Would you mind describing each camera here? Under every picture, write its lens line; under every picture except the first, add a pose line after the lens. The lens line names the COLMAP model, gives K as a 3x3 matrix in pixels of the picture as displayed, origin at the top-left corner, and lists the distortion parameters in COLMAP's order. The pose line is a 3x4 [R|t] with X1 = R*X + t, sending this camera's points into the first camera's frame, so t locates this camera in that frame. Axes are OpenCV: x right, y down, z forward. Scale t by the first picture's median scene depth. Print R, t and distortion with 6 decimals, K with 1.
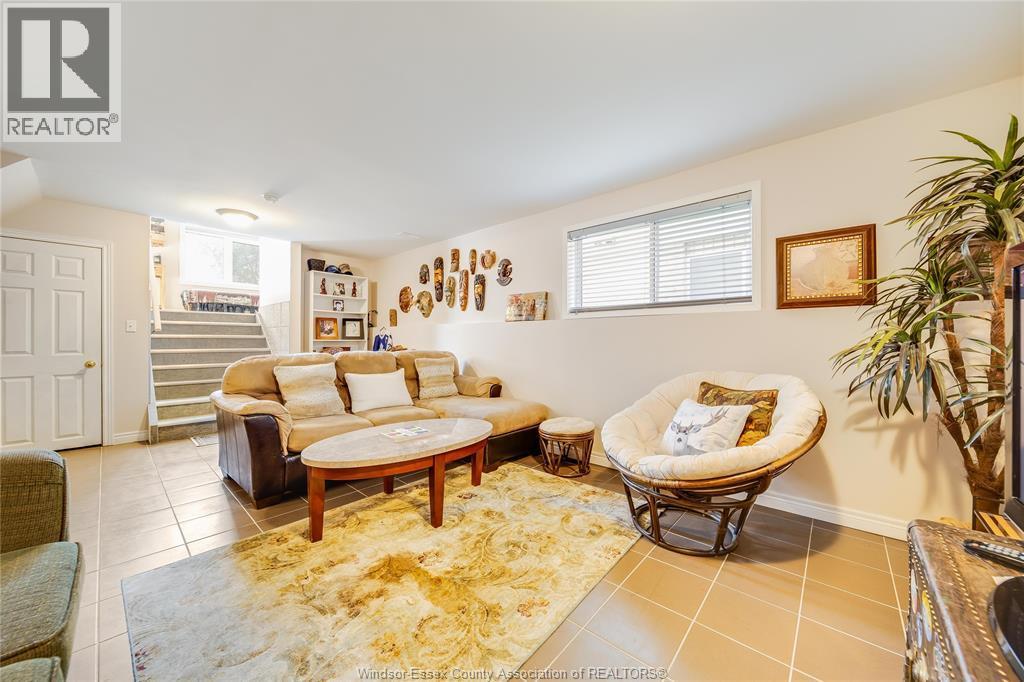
lens RADIAL K [[368.5, 0, 514.3], [0, 368.5, 338.3], [0, 0, 1]] dist [-0.001026, -0.001046]
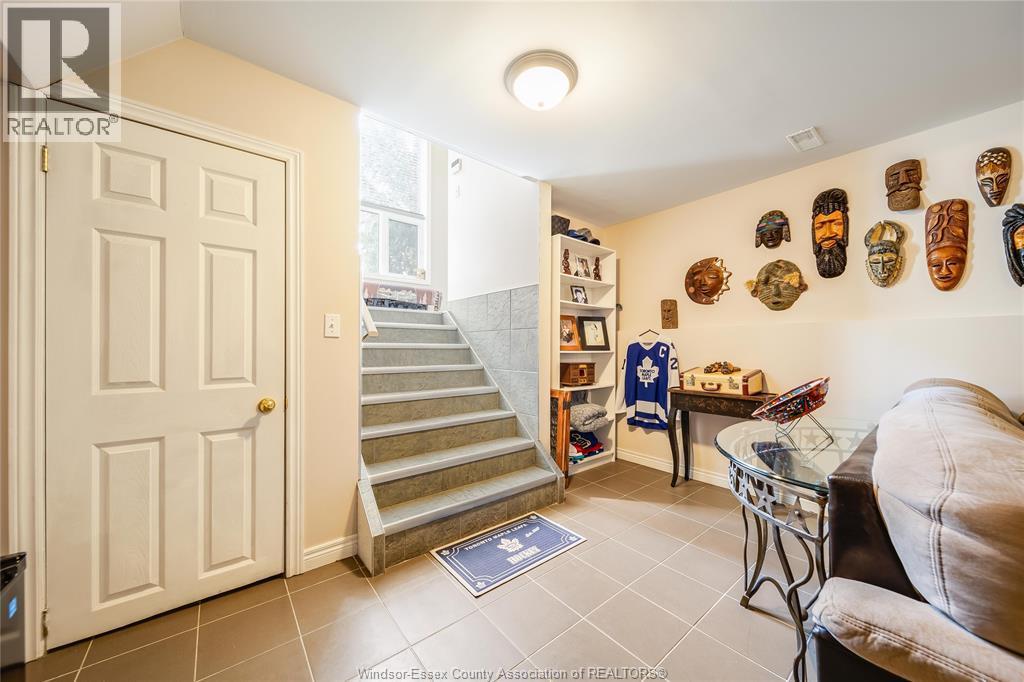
lens RADIAL K [[368.5, 0, 509.4], [0, 368.5, 344.8], [0, 0, 1]] dist [-0.001026, -0.001046]
pose [[0.984133, 0.000823, -0.177432, -0.590474], [-0.001289, 0.999996, -0.002510, -0.004823], [0.177429, 0.002699, 0.984130, 0.457210]]
